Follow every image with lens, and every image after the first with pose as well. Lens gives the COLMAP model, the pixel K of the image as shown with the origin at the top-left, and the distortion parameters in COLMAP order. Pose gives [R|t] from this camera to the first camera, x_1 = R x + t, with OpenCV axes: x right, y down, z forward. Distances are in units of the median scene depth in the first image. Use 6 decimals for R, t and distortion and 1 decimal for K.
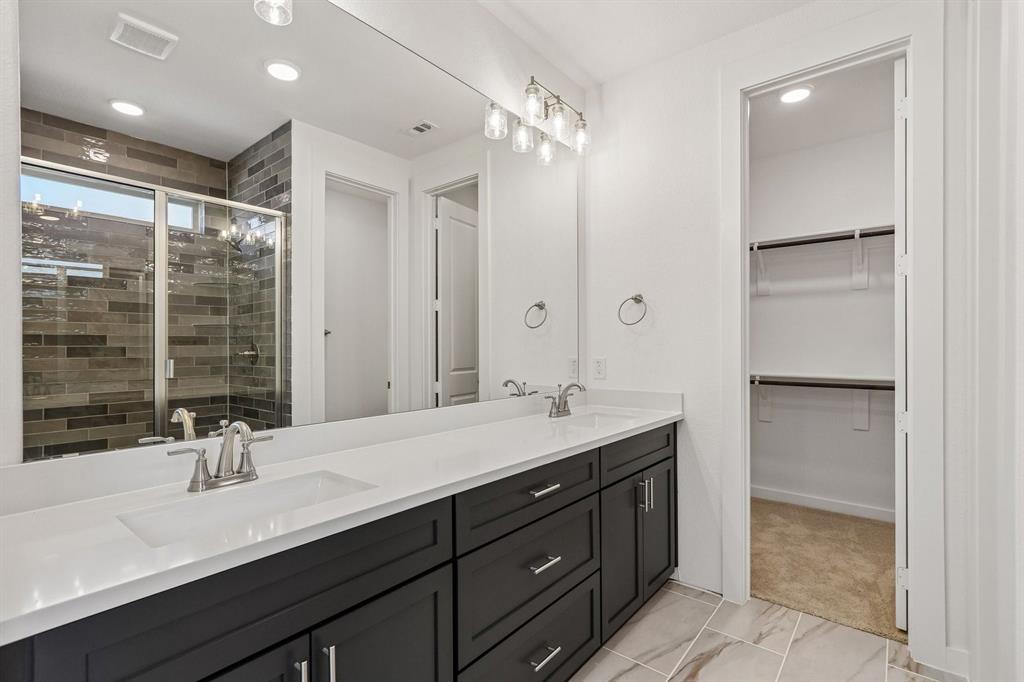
lens RADIAL K [[474.3, 0, 514.4], [0, 474.3, 346.4], [0, 0, 1]] dist [-0.009067, 0.000622]
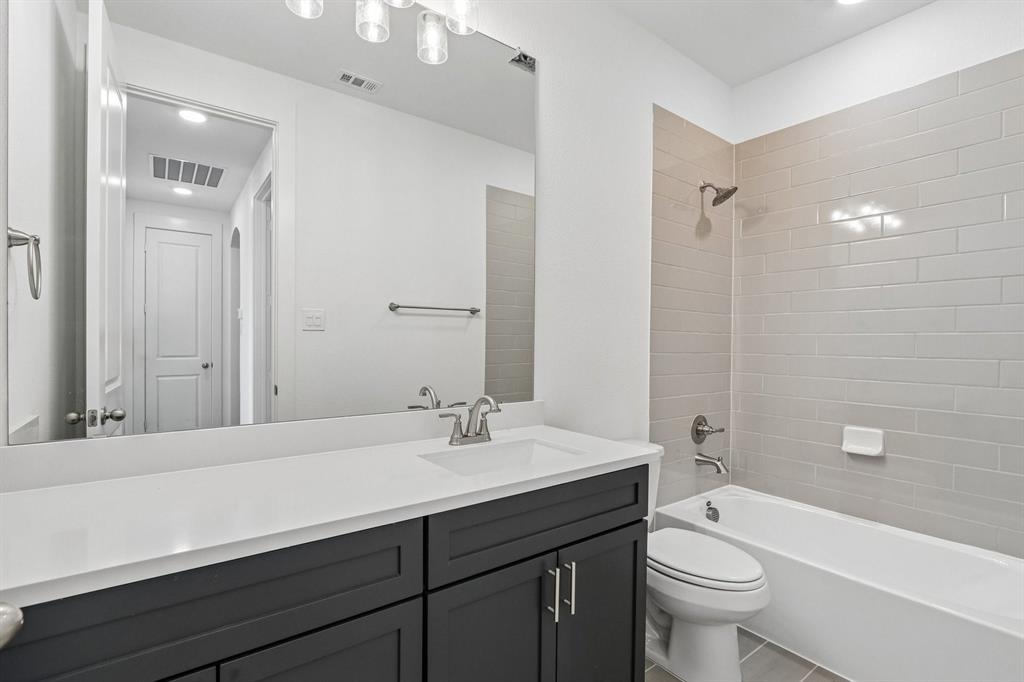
lens RADIAL K [[450.3, 0, 512.0], [0, 450.3, 341.0], [0, 0, 1]] dist [-0.025479, -0.000040]
pose [[0.963609, 0.012960, -0.267000, 0.237967], [-0.012861, 0.999915, 0.002118, -0.000721], [0.267005, 0.001393, 0.963694, 0.290820]]
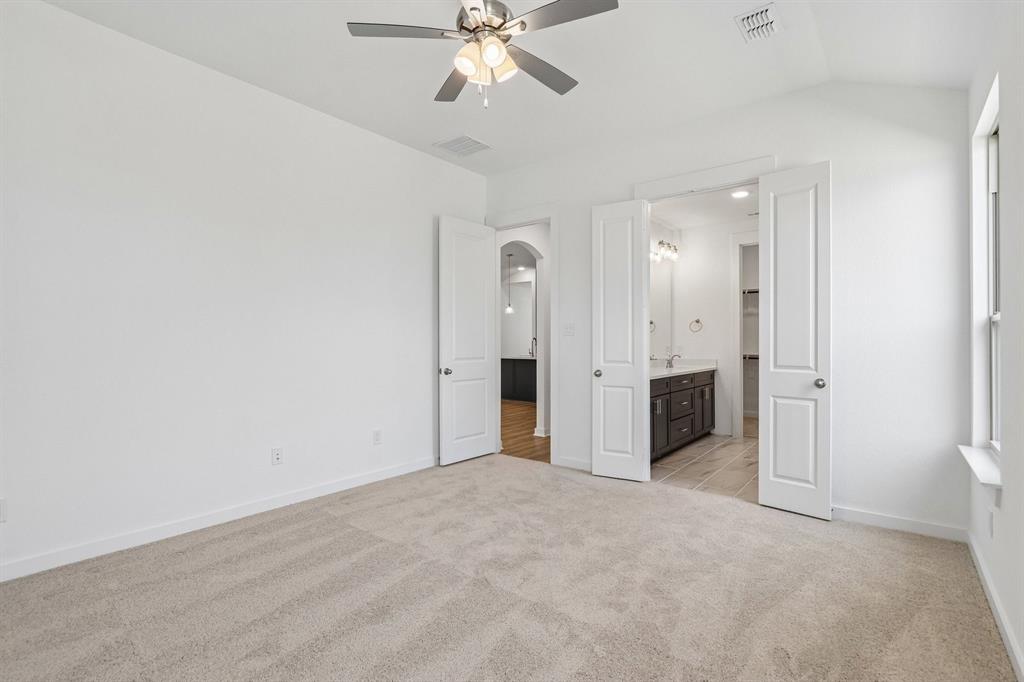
lens RADIAL K [[474.3, 0, 514.4], [0, 474.3, 346.4], [0, 0, 1]] dist [-0.009067, 0.000622]
pose [[0.999974, -0.004575, 0.005545, -0.564869], [0.004500, 0.999899, 0.013509, -0.004970], [-0.005607, -0.013483, 0.999893, -1.166862]]
